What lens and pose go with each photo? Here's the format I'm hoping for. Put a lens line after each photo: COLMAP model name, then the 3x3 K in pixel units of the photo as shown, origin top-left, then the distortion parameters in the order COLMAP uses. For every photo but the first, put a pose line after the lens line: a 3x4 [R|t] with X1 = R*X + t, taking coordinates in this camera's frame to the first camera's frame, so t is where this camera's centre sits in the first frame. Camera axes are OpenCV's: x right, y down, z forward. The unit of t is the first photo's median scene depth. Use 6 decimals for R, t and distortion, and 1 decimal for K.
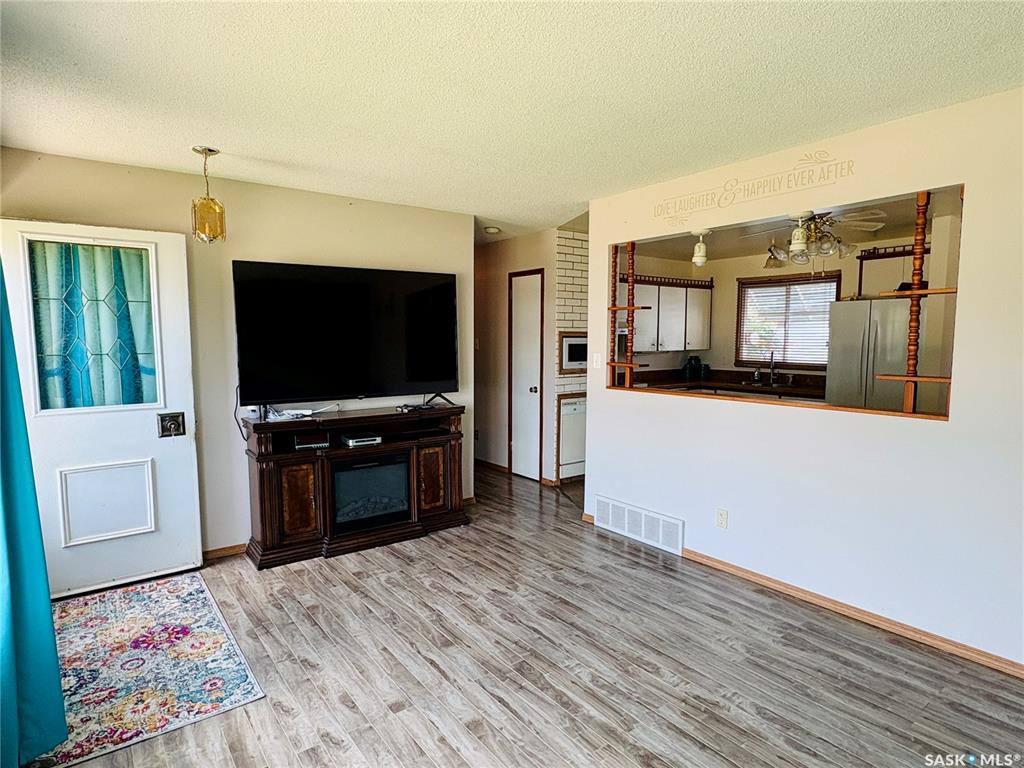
lens RADIAL K [[573.1, 0, 511.4], [0, 573.1, 386.4], [0, 0, 1]] dist [-0.002849, 0.000844]
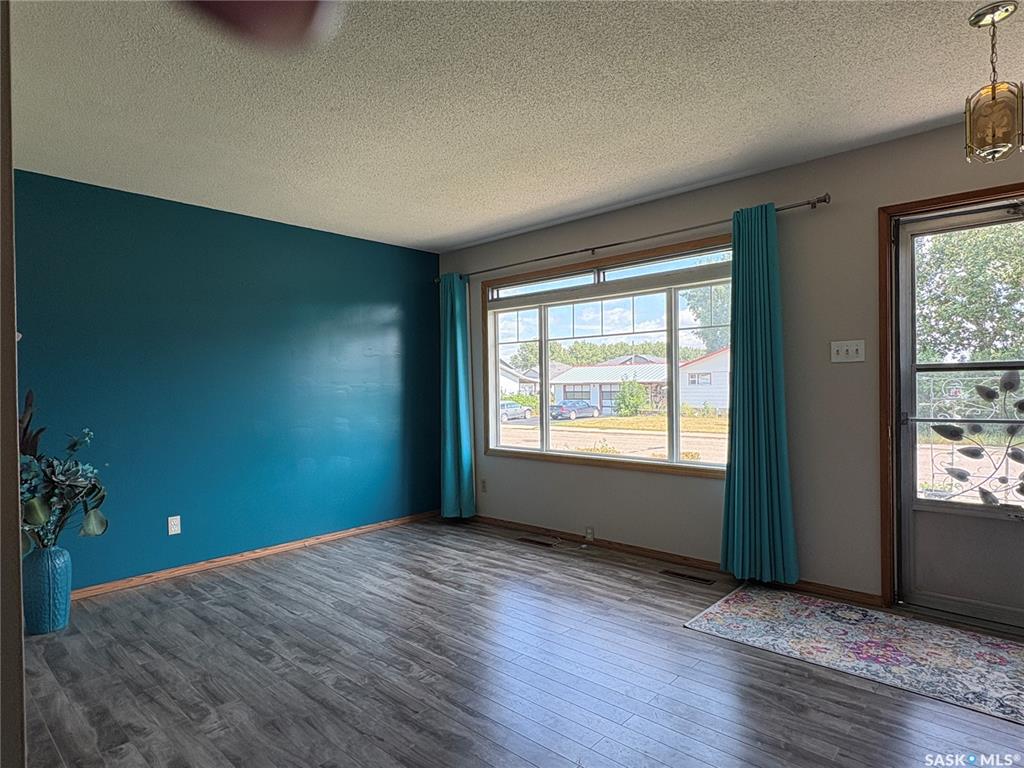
lens RADIAL K [[573.1, 0, 509.0], [0, 573.1, 386.6], [0, 0, 1]] dist [-0.002849, 0.000844]
pose [[-0.983823, 0.017378, -0.178300, 0.104159], [0.001167, 0.995885, 0.090623, -0.058125], [0.179141, 0.088949, -0.979794, 1.474926]]
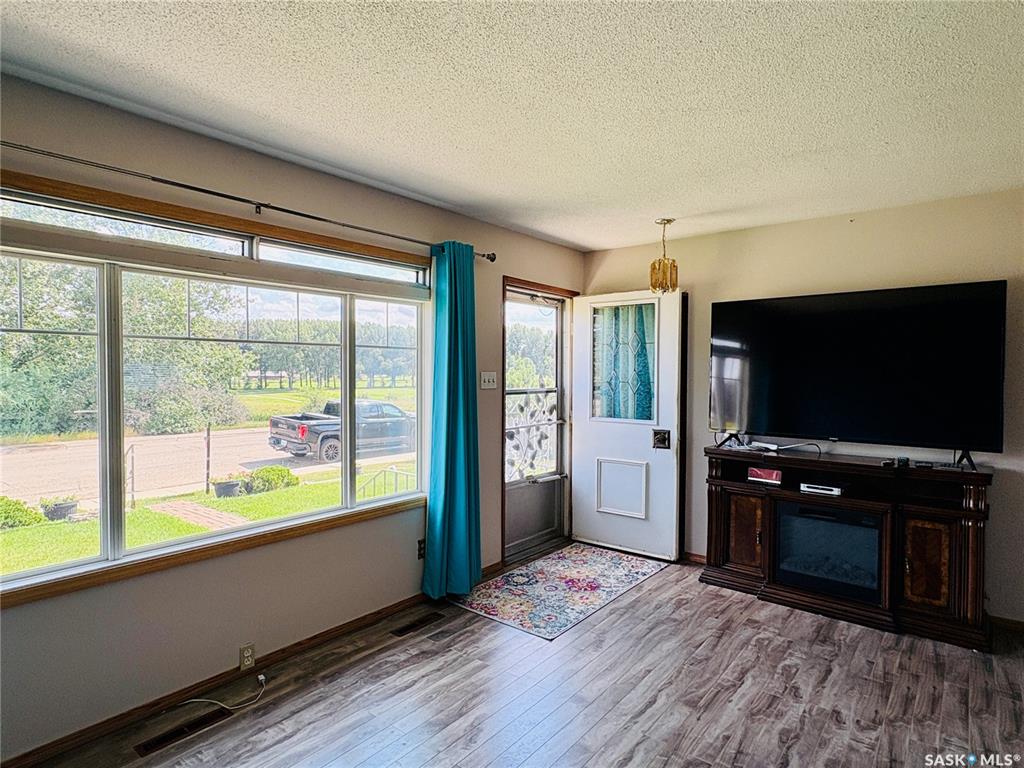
lens RADIAL K [[573.1, 0, 511.9], [0, 573.1, 382.6], [0, 0, 1]] dist [-0.002849, 0.000844]
pose [[0.247556, 0.023194, -0.968596, 0.572903], [-0.090697, 0.995878, 0.000666, -0.029731], [0.964619, 0.087684, 0.248639, 0.375528]]
